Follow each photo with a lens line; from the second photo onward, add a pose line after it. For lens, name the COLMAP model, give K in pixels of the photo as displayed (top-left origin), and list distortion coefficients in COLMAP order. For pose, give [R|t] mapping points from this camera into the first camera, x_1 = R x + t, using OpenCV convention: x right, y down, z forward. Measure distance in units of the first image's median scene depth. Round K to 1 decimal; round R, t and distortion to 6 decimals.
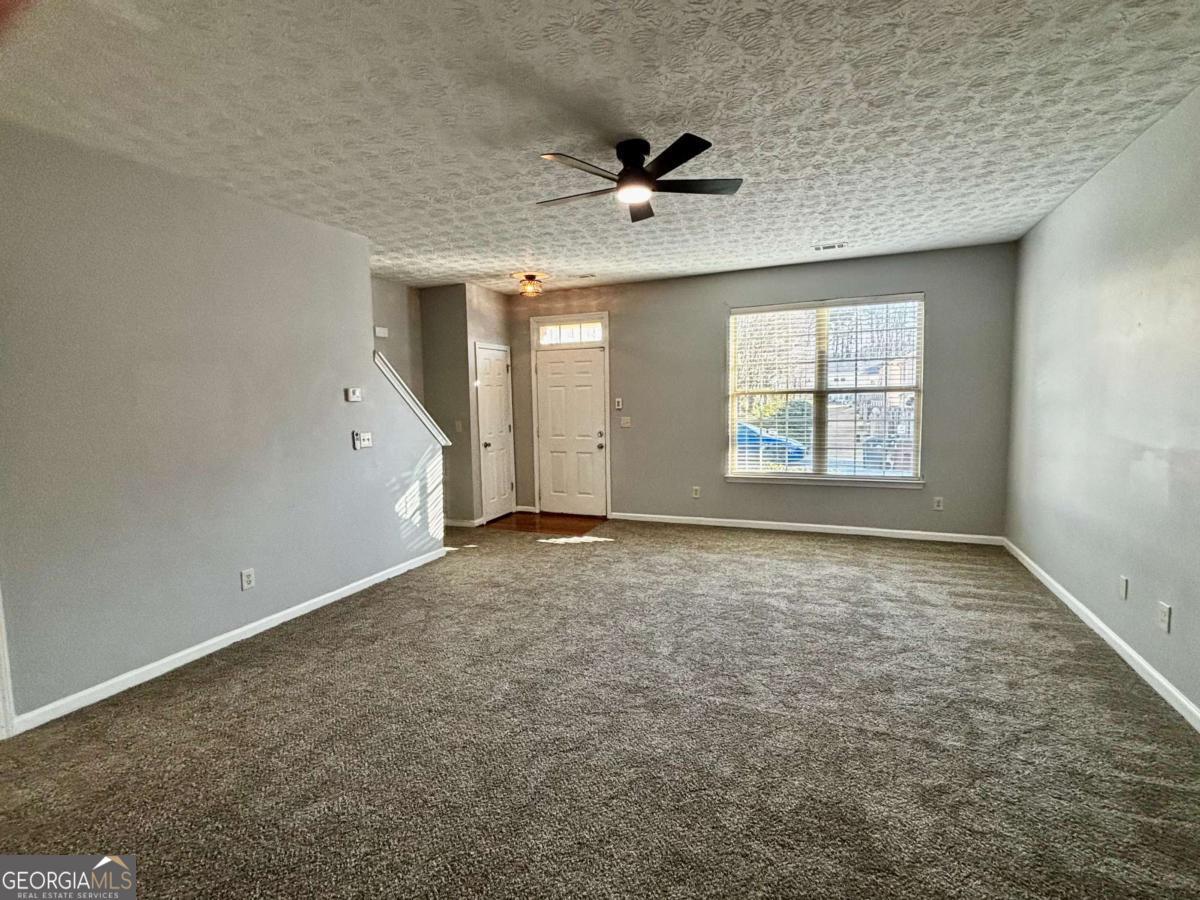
lens RADIAL K [[567.0, 0, 595.9], [0, 567.0, 445.8], [0, 0, 1]] dist [0.010628, -0.008042]
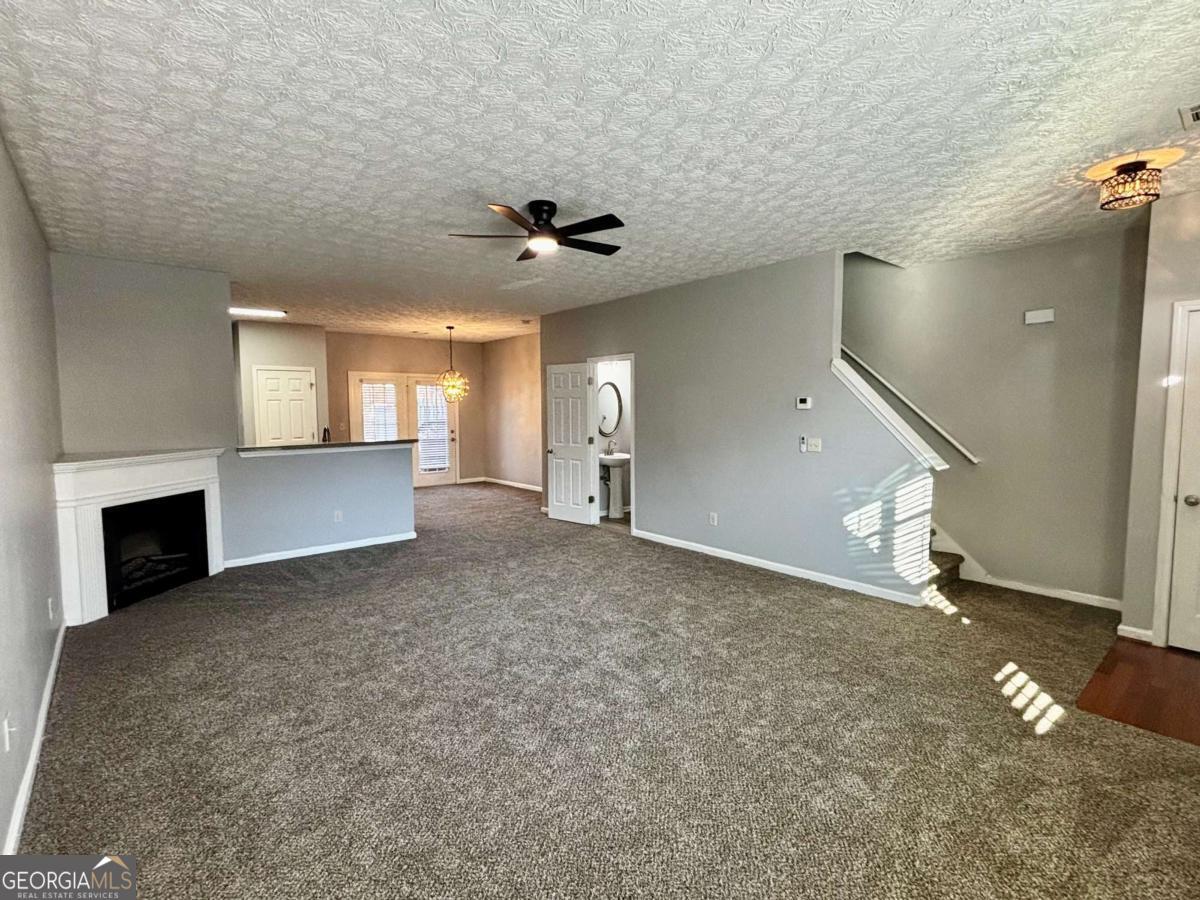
lens RADIAL K [[569.1, 0, 595.7], [0, 569.1, 446.7], [0, 0, 1]] dist [0.005848, -0.006783]
pose [[-0.442322, 0.089042, -0.892425, 0.586846], [-0.067832, 0.988888, 0.132286, -0.096594], [0.894288, 0.119048, -0.431367, 0.867301]]
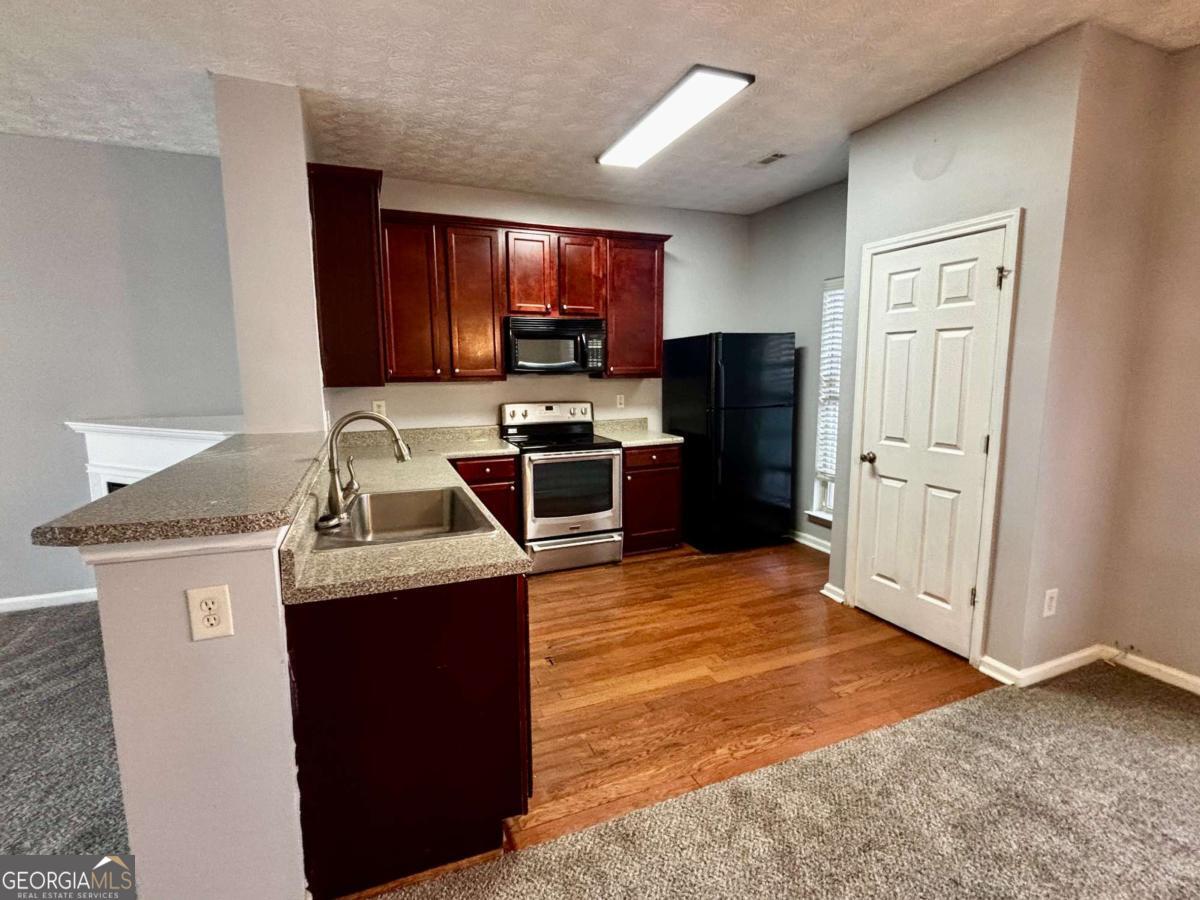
lens RADIAL K [[567.0, 0, 595.9], [0, 567.0, 445.8], [0, 0, 1]] dist [0.010628, -0.008042]
pose [[-0.720637, -0.069553, 0.689815, -0.543491], [0.085966, 0.978313, 0.188449, 0.013970], [-0.687962, 0.195104, -0.699029, 0.061713]]
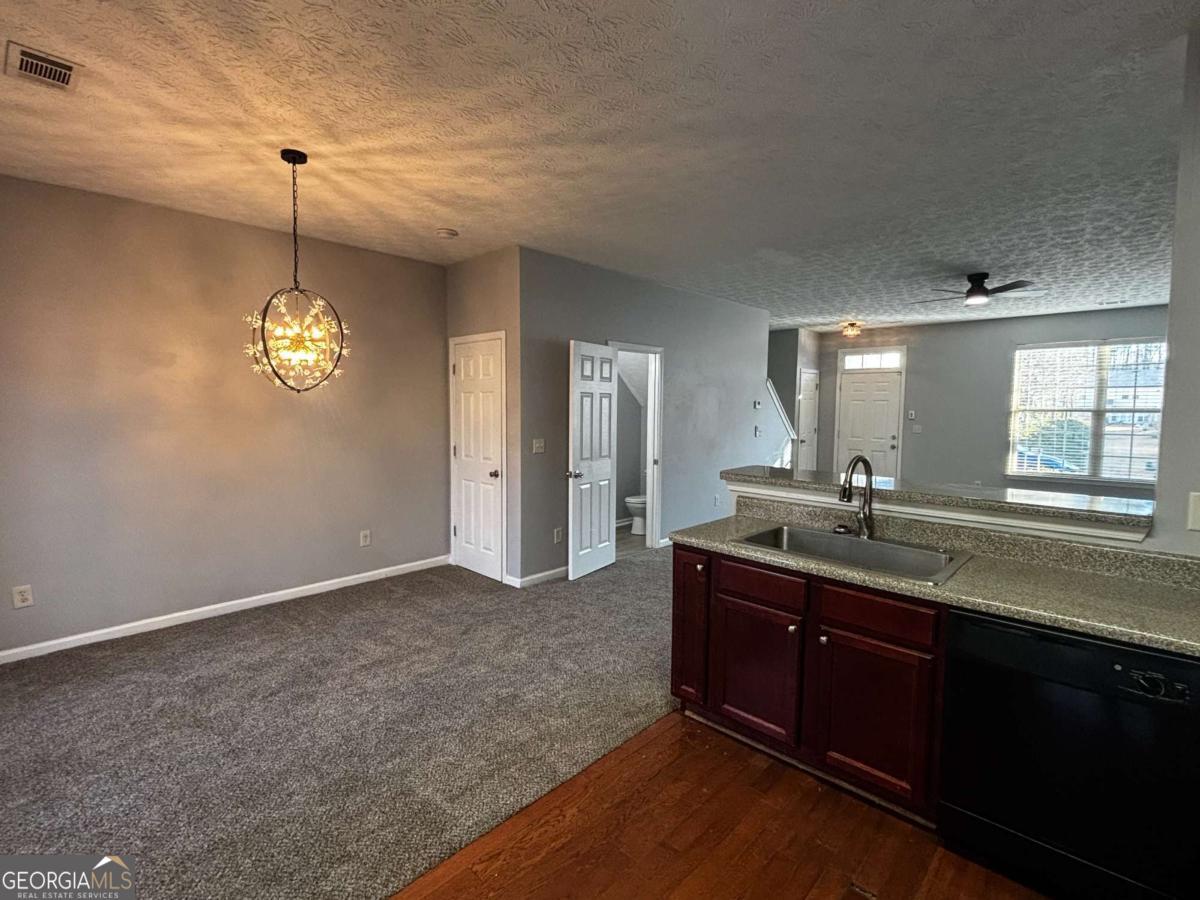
lens RADIAL K [[569.1, 0, 595.7], [0, 569.1, 446.7], [0, 0, 1]] dist [0.005848, -0.006783]
pose [[0.938656, 0.053161, -0.340733, -0.223321], [-0.057753, 0.998325, -0.003340, 0.054278], [0.339984, 0.022814, 0.940154, -0.579464]]
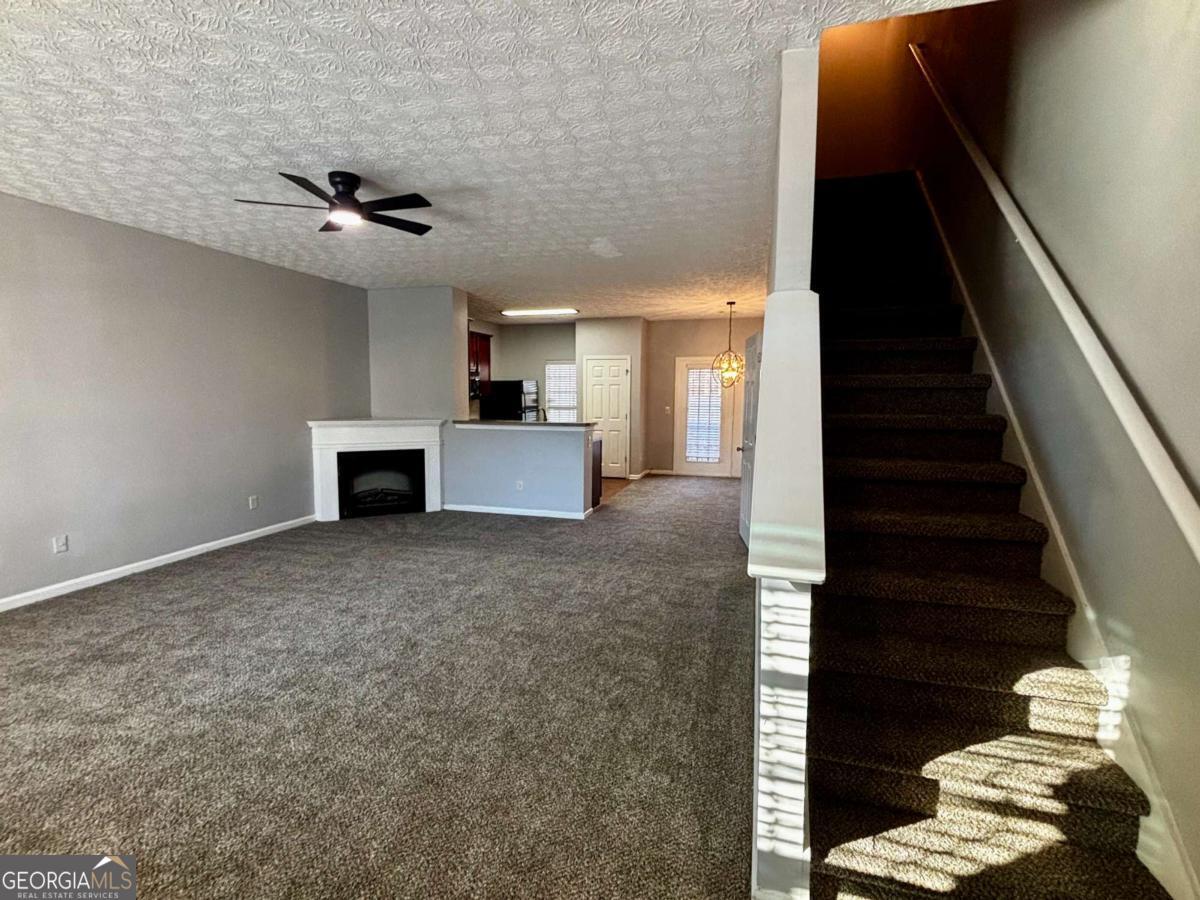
lens RADIAL K [[567.4, 0, 595.8], [0, 567.4, 448.1], [0, 0, 1]] dist [0.002612, 0.000401]
pose [[-0.990791, 0.027180, -0.132641, -0.134695], [0.001008, 0.981098, 0.193510, -0.108128], [0.135393, 0.191594, -0.972091, 1.178162]]
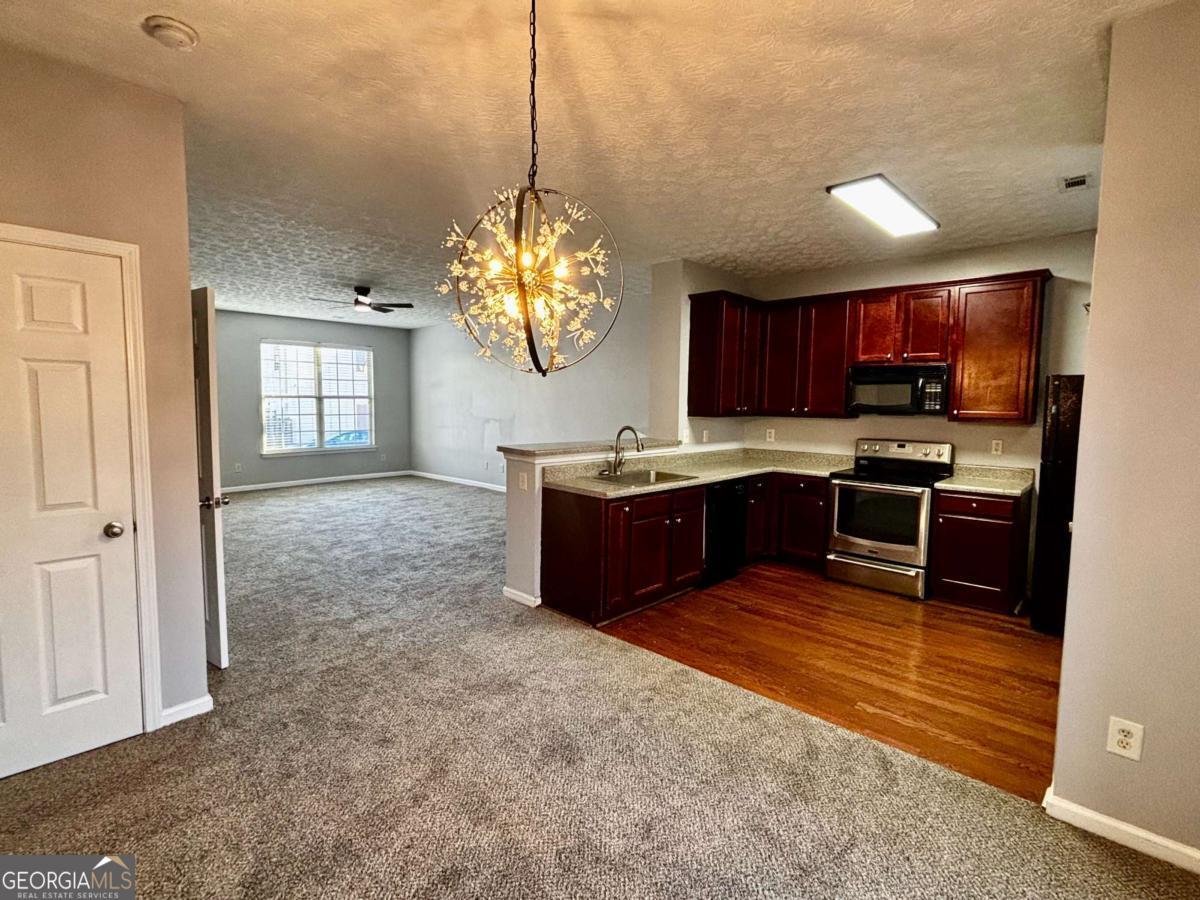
lens RADIAL K [[567.6, 0, 589.4], [0, 567.6, 444.5], [0, 0, 1]] dist [0.004848, -0.000096]
pose [[0.341658, -0.049078, 0.938542, -0.923177], [0.065198, 0.997467, 0.028426, 0.048139], [-0.937560, 0.051479, 0.343992, -0.309985]]
